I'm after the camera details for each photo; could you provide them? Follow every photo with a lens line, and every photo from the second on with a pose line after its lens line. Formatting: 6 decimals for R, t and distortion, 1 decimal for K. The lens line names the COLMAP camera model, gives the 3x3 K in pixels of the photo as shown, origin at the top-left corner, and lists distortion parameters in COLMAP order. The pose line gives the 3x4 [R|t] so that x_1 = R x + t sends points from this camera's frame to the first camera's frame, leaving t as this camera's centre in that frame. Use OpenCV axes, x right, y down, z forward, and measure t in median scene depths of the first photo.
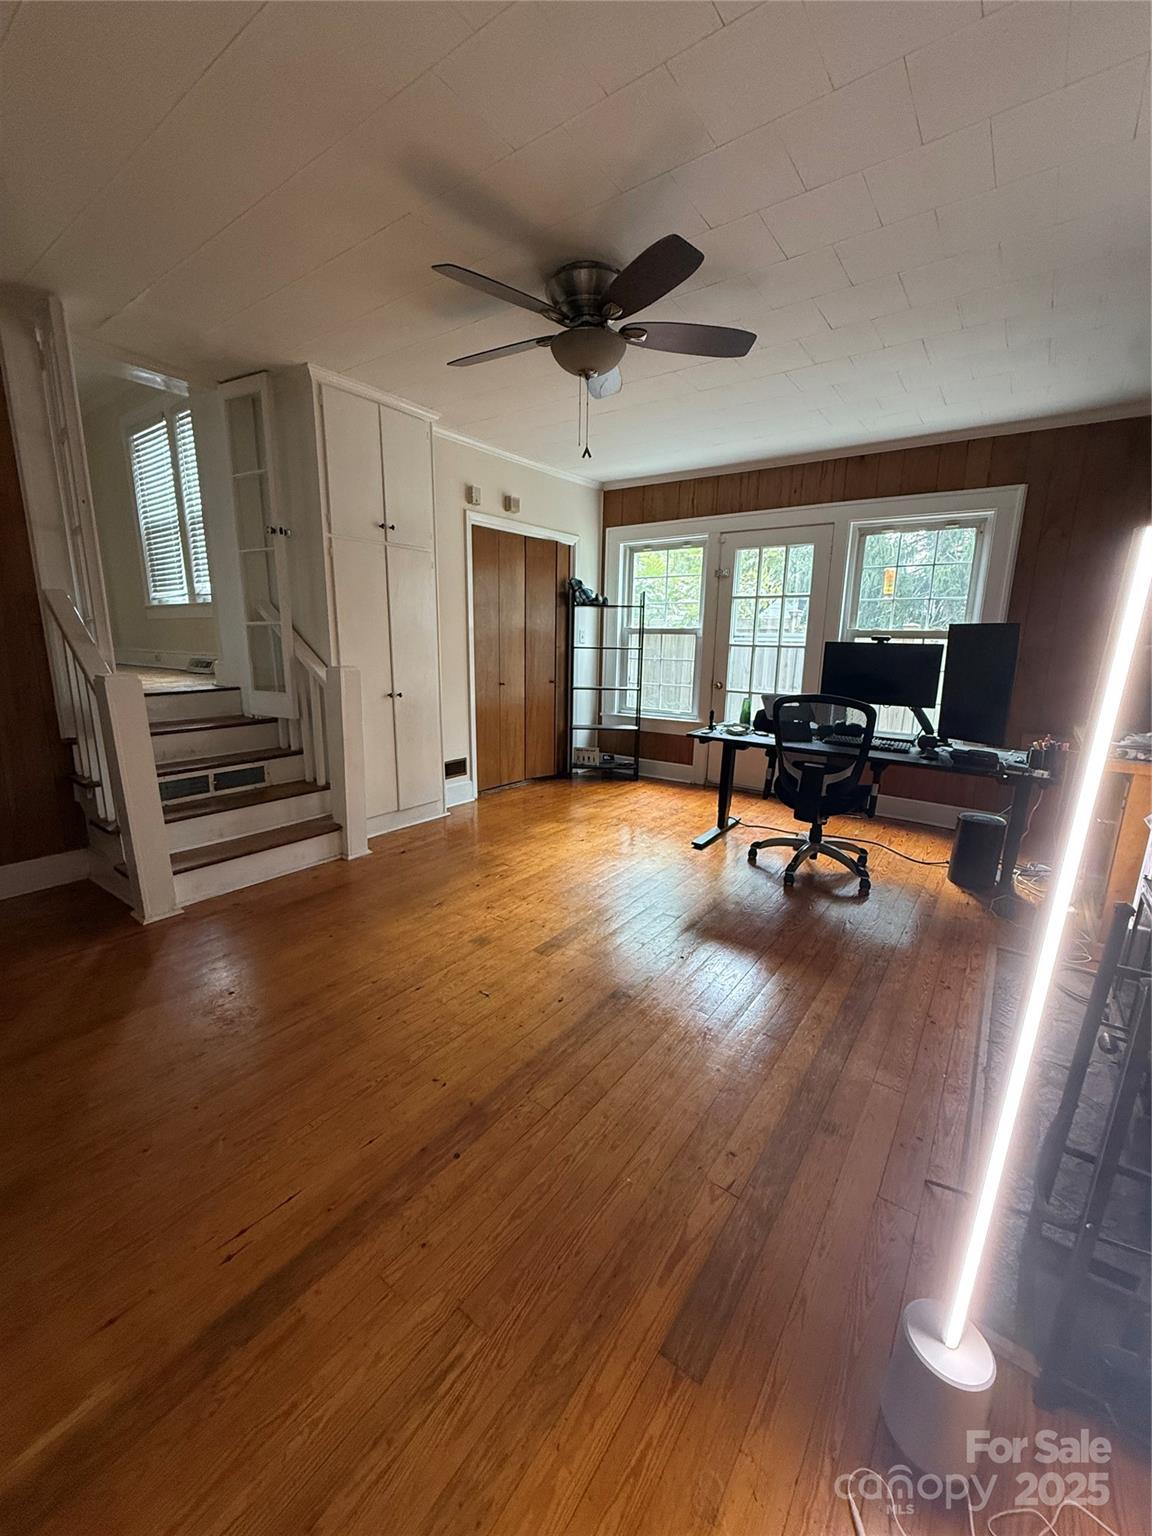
lens RADIAL K [[610.6, 0, 576.0], [0, 610.6, 768.0], [0, 0, 1]] dist [-0.000157, 0.000199]
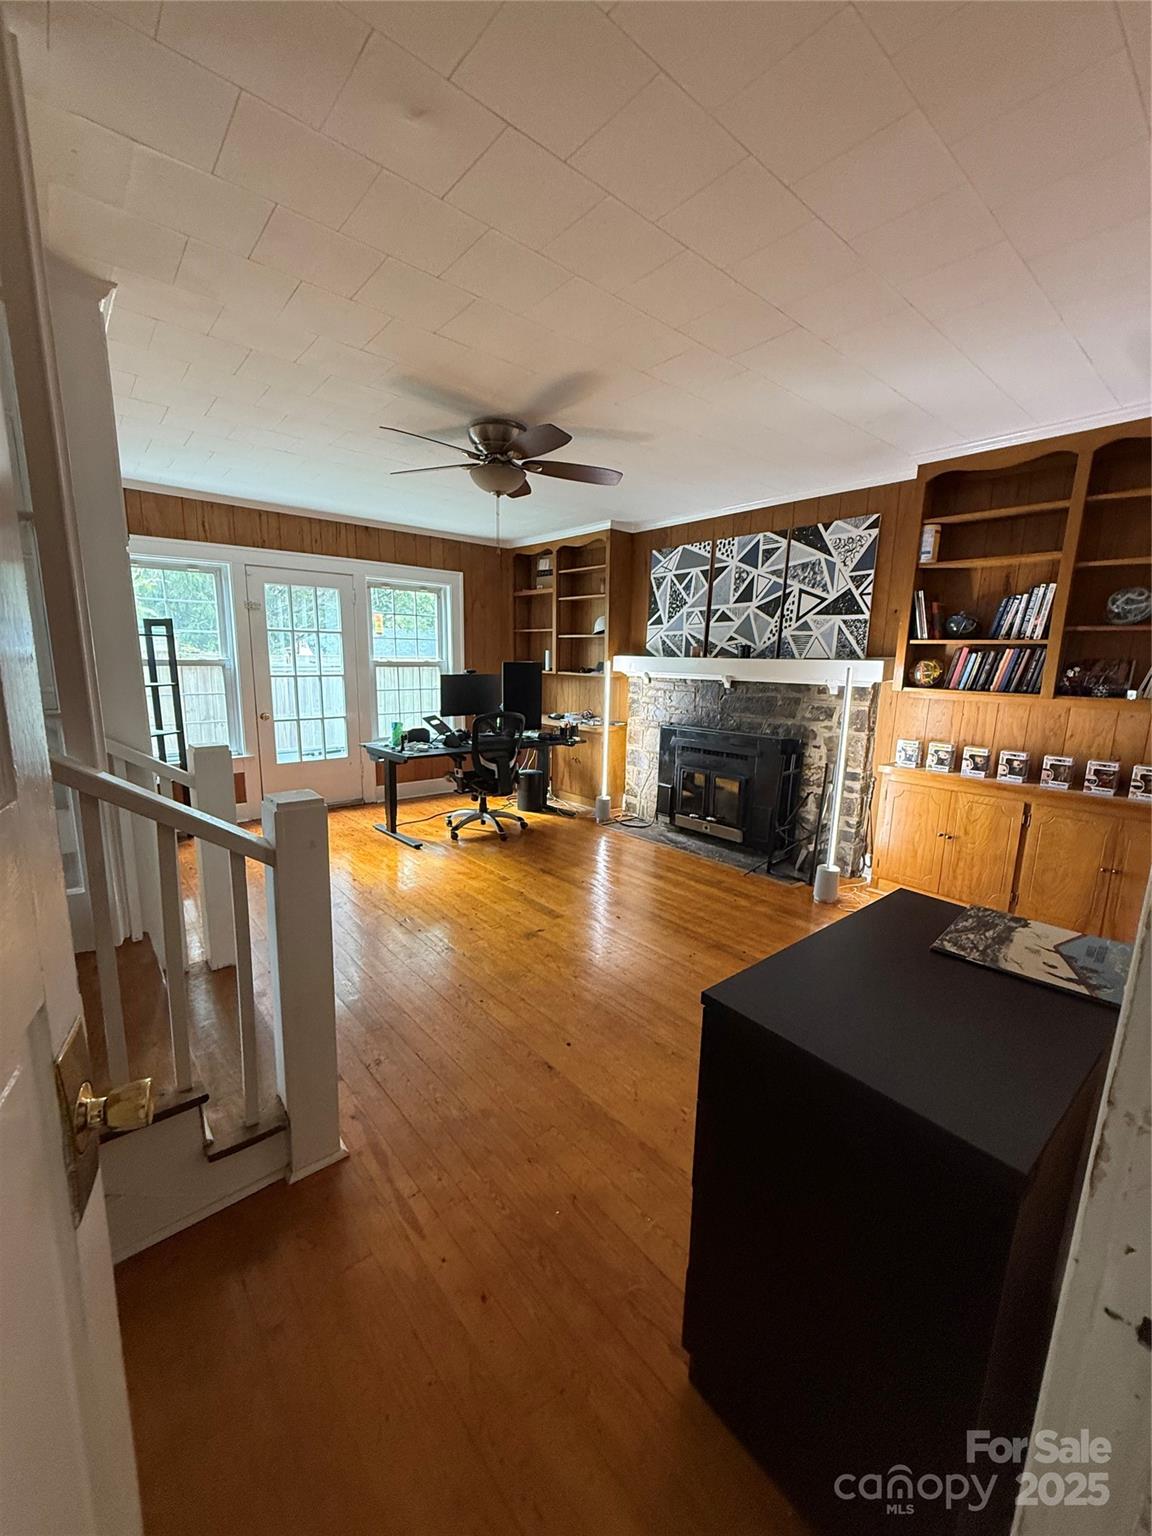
lens RADIAL K [[610.6, 0, 576.0], [0, 610.6, 768.0], [0, 0, 1]] dist [-0.000157, 0.000199]
pose [[0.221657, -0.177772, 0.958783, -0.646841], [0.203691, 0.969992, 0.132760, -0.088044], [-0.953613, 0.165869, 0.251216, 0.299758]]
